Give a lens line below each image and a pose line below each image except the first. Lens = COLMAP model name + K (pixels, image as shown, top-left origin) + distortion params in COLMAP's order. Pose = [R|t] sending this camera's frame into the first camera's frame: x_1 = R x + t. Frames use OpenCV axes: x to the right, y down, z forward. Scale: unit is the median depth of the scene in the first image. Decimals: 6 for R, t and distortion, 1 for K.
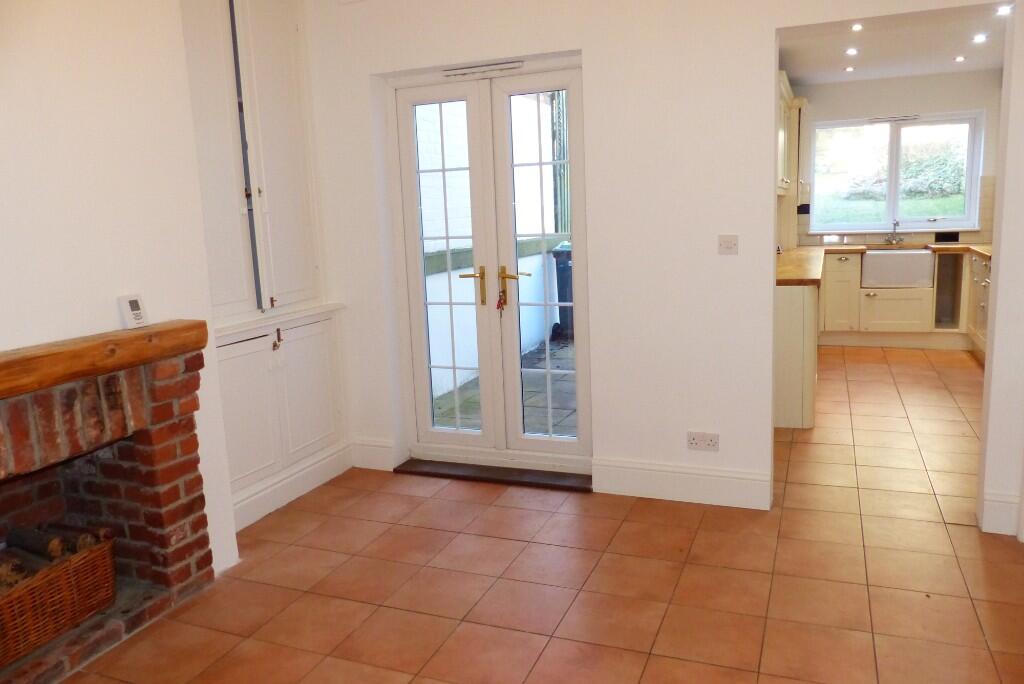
lens RADIAL K [[771.7, 0, 514.2], [0, 771.7, 336.6], [0, 0, 1]] dist [-0.041565, 0.043849]
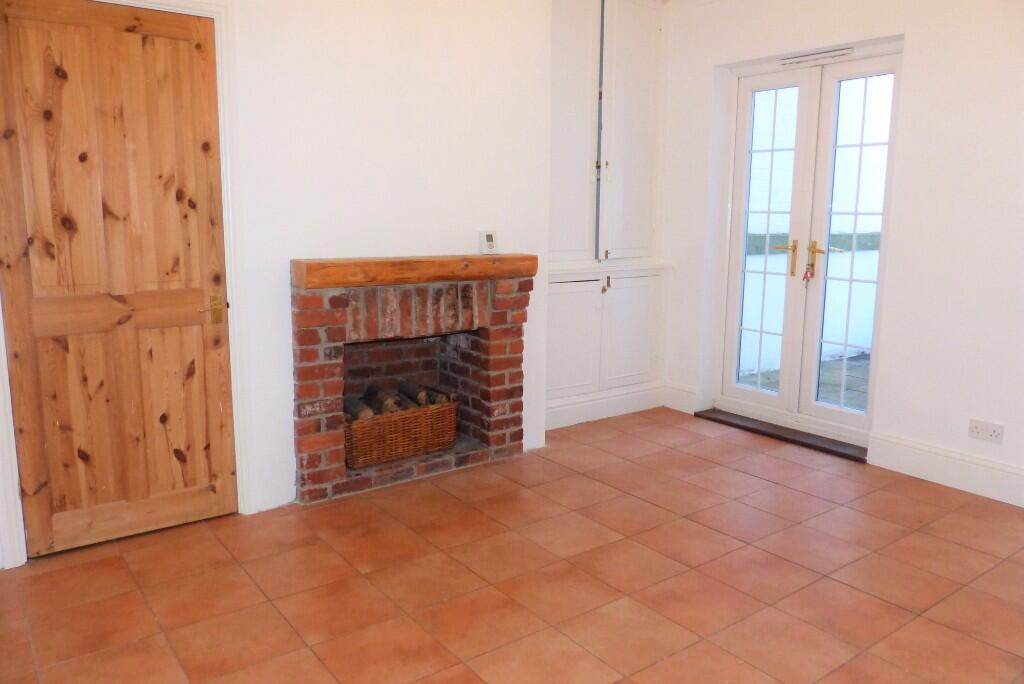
lens RADIAL K [[771.7, 0, 514.2], [0, 771.7, 336.6], [0, 0, 1]] dist [-0.041565, 0.043849]
pose [[0.853055, 0.135194, -0.504003, 0.247531], [-0.128737, 0.990526, 0.047805, 0.057001], [0.505691, 0.024104, 0.862378, -0.170008]]
